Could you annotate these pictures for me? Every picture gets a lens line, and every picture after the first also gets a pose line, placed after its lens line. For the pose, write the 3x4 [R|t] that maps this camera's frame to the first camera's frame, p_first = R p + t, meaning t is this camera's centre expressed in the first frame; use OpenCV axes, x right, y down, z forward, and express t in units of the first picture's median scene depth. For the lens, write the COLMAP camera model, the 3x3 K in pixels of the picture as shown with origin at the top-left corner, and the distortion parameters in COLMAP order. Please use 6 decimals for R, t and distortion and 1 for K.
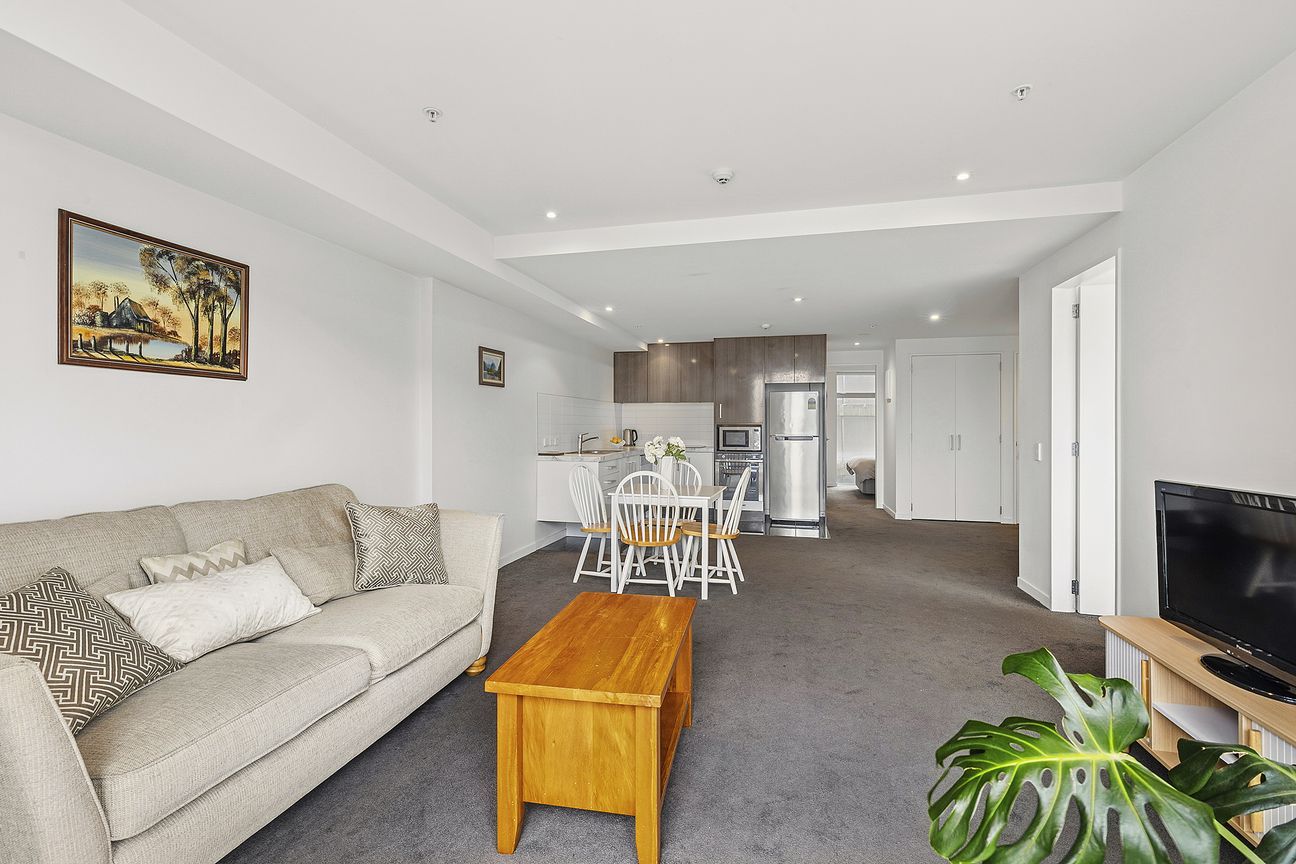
lens RADIAL K [[583.8, 0, 648.0], [0, 583.8, 432.0], [0, 0, 1]] dist [0.001536, 0.000325]
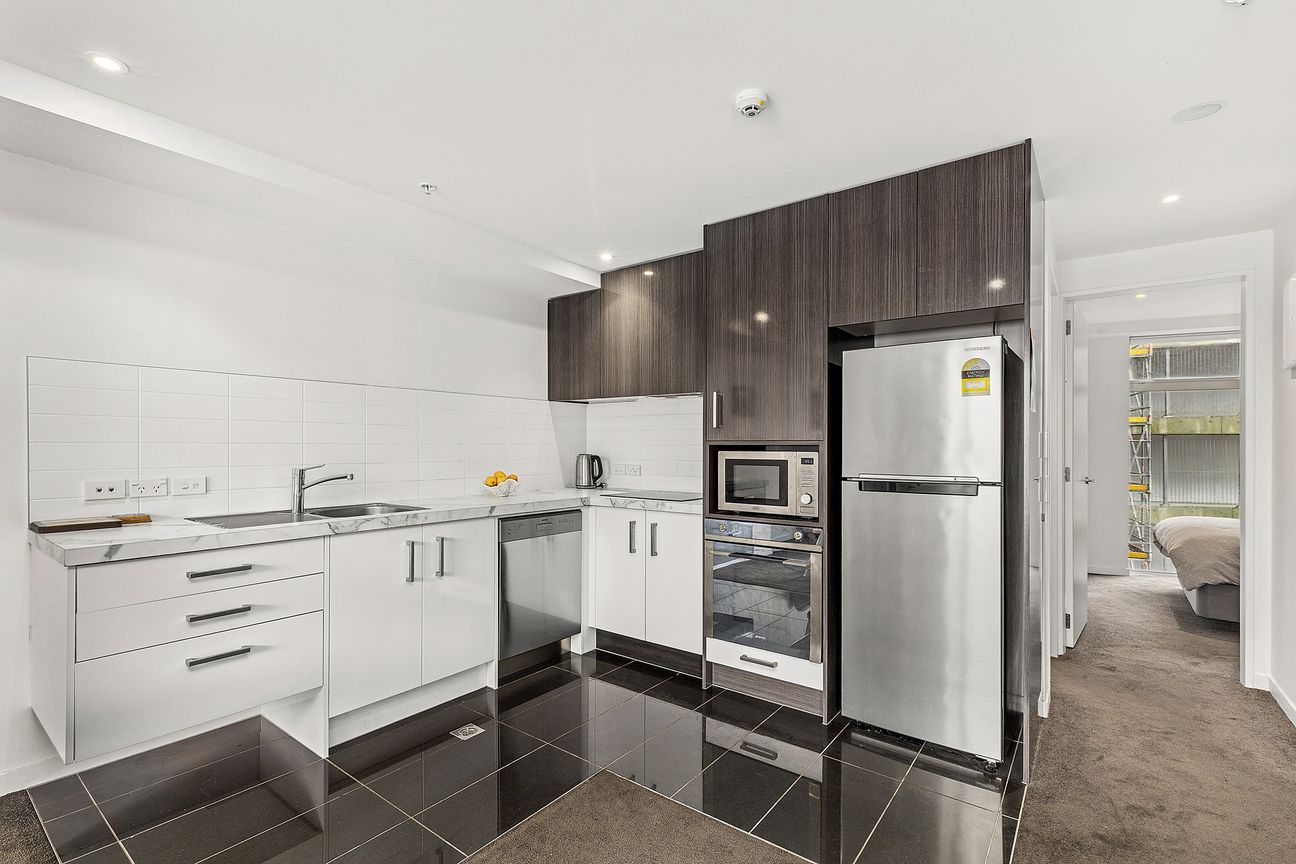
lens RADIAL K [[592.3, 0, 646.7], [0, 592.3, 448.0], [0, 0, 1]] dist [0.009948, 0.000264]
pose [[0.919930, 0.003183, -0.392069, 0.680159], [-0.006733, 0.999948, -0.007678, -0.021115], [0.392025, 0.009703, 0.919904, 1.785058]]
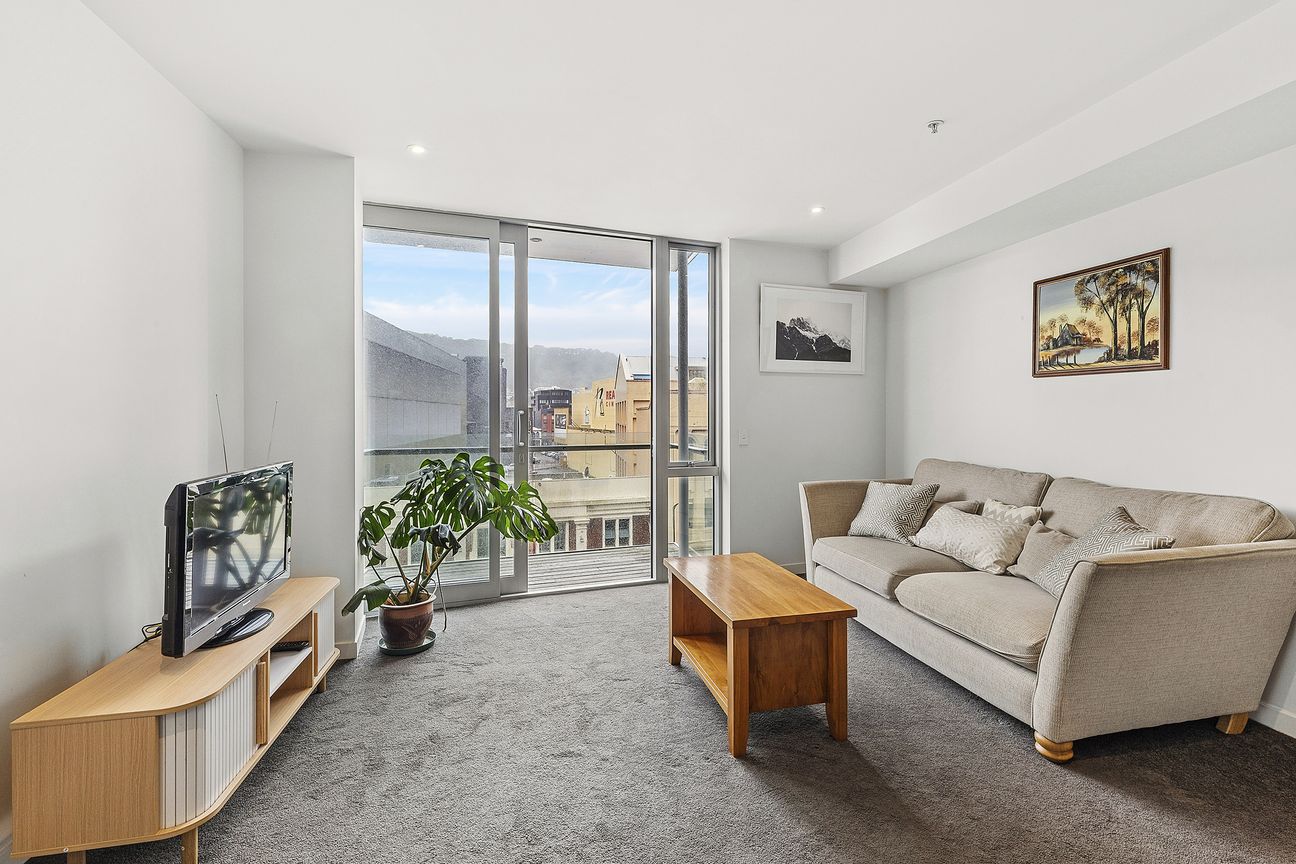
lens RADIAL K [[593.5, 0, 667.9], [0, 593.5, 408.0], [0, 0, 1]] dist [0.000986, 0.000186]
pose [[-0.891915, -0.007880, -0.452135, 0.508854], [-0.008637, 0.999963, -0.000389, -0.018744], [0.452121, 0.003558, -0.891950, 1.601693]]
